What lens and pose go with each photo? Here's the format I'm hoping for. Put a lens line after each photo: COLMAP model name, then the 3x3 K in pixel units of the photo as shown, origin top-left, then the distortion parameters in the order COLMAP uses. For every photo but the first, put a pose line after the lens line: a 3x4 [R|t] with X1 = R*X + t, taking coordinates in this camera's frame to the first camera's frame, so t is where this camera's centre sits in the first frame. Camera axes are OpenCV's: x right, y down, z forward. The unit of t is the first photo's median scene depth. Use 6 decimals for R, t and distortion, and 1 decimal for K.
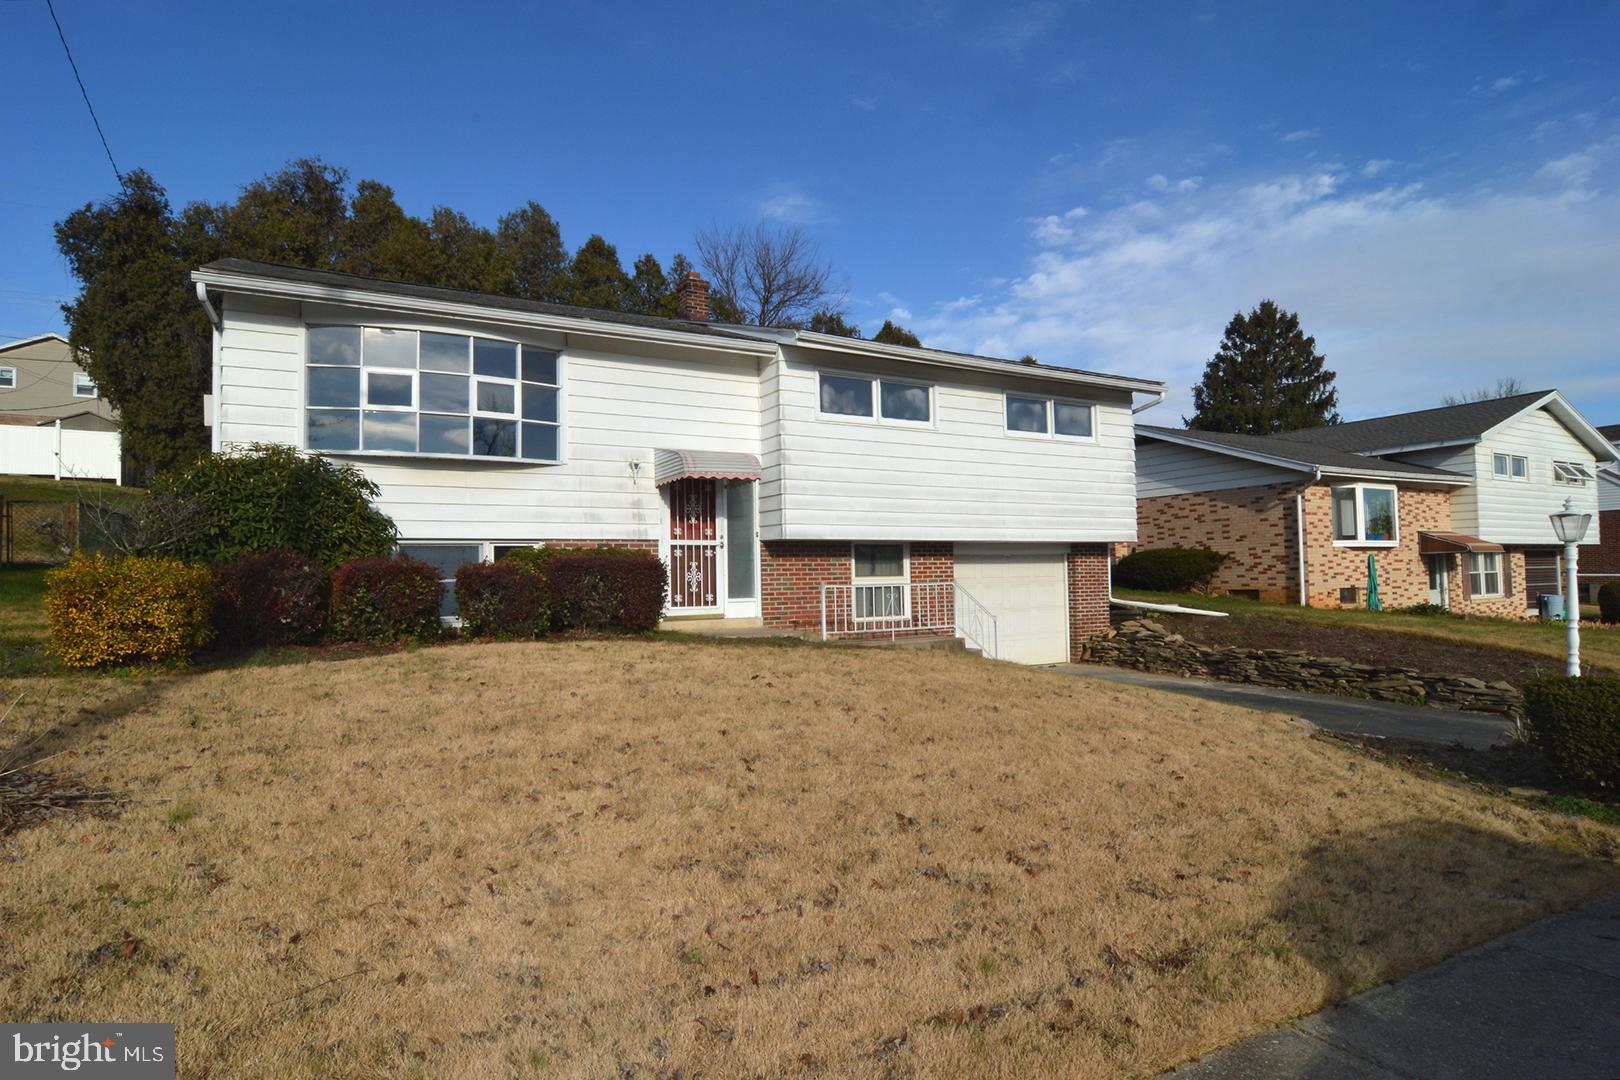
lens RADIAL K [[882.1, 0, 813.0], [0, 882.1, 545.7], [0, 0, 1]] dist [-0.008556, -0.008522]
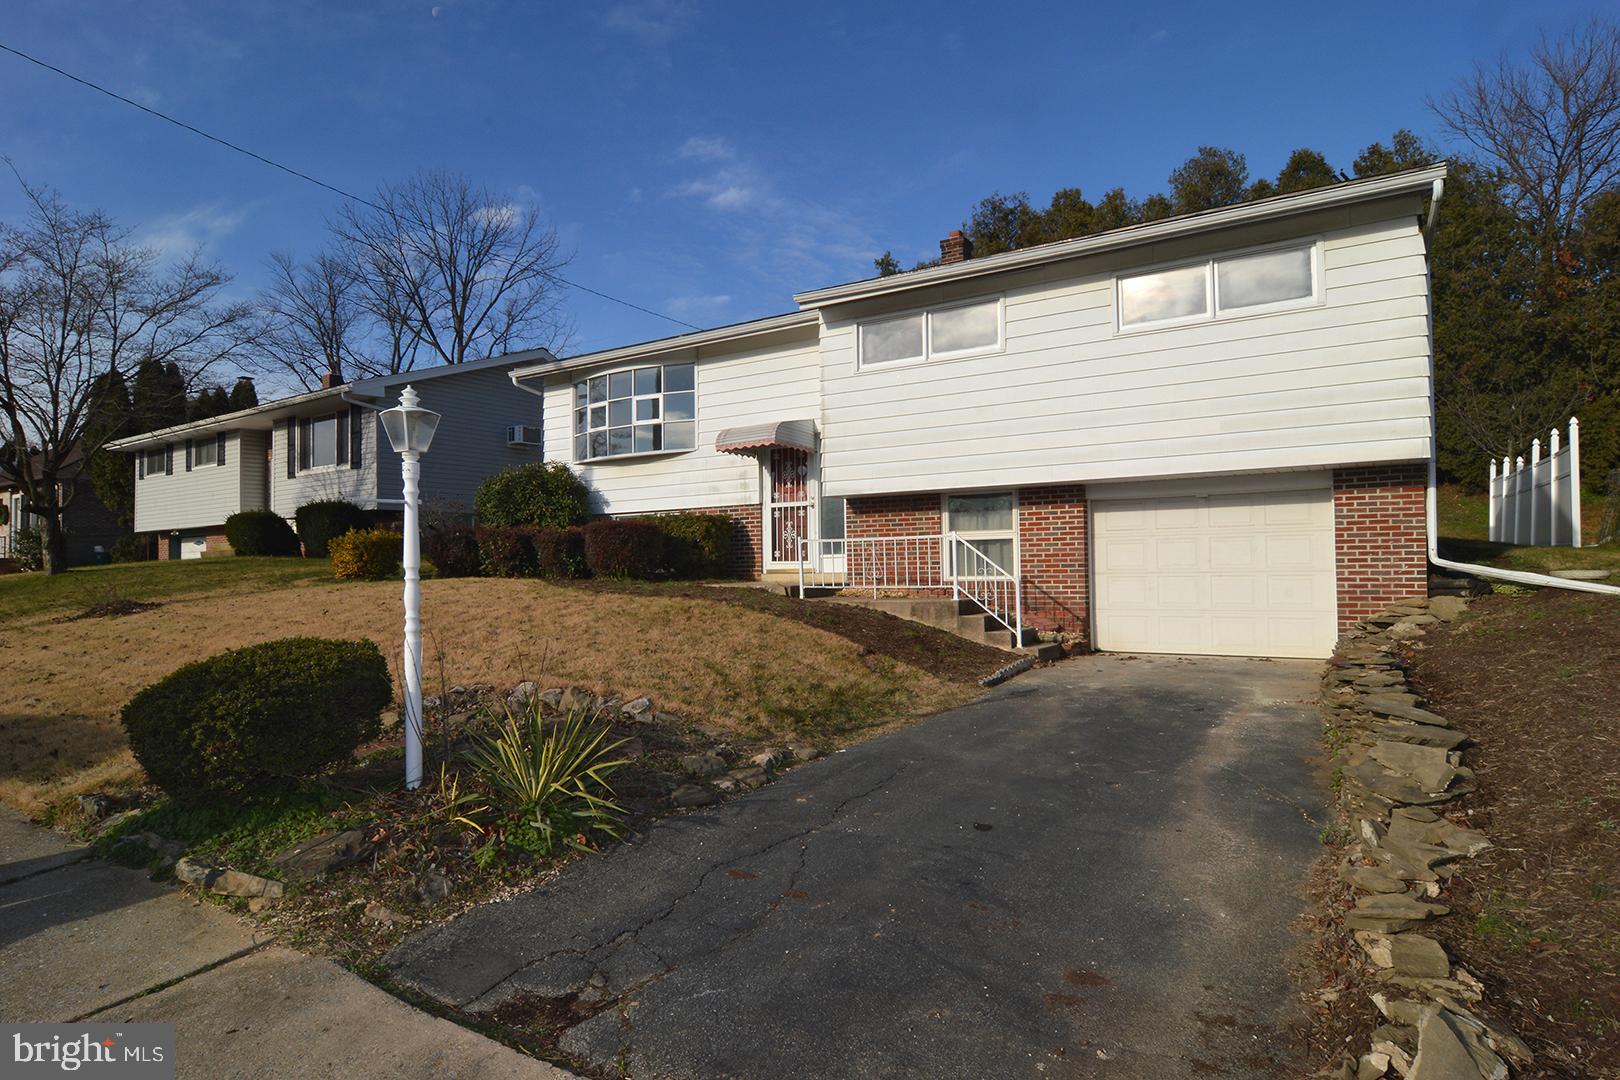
lens RADIAL K [[879.7, 0, 825.0], [0, 879.7, 544.1], [0, 0, 1]] dist [-0.026174, -0.000498]
pose [[0.469987, -0.013538, -0.882570, 0.817146], [0.039363, 0.999209, 0.005634, 0.039537], [0.881795, -0.037388, 0.470148, 0.479492]]
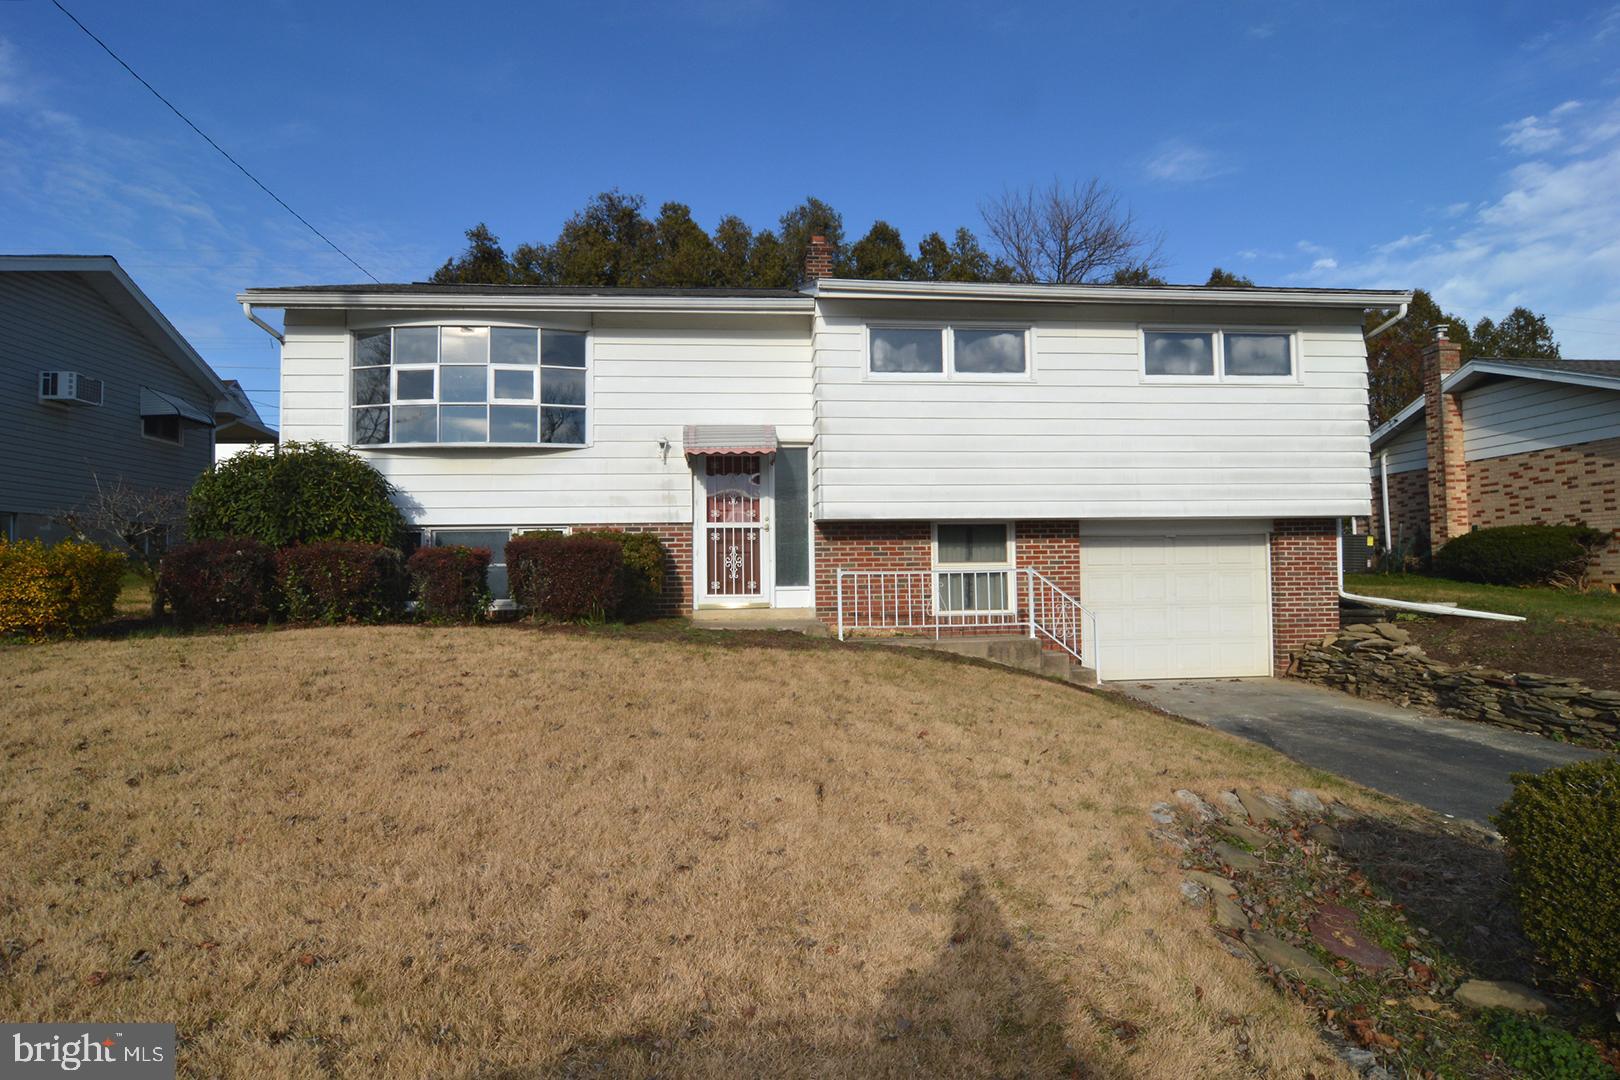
lens RADIAL K [[882.1, 0, 813.0], [0, 882.1, 545.7], [0, 0, 1]] dist [-0.008556, -0.008522]
pose [[0.908300, -0.007459, -0.418253, 0.305467], [0.012587, 0.999876, 0.009504, 0.009568], [0.418130, -0.013897, 0.908281, 0.183263]]
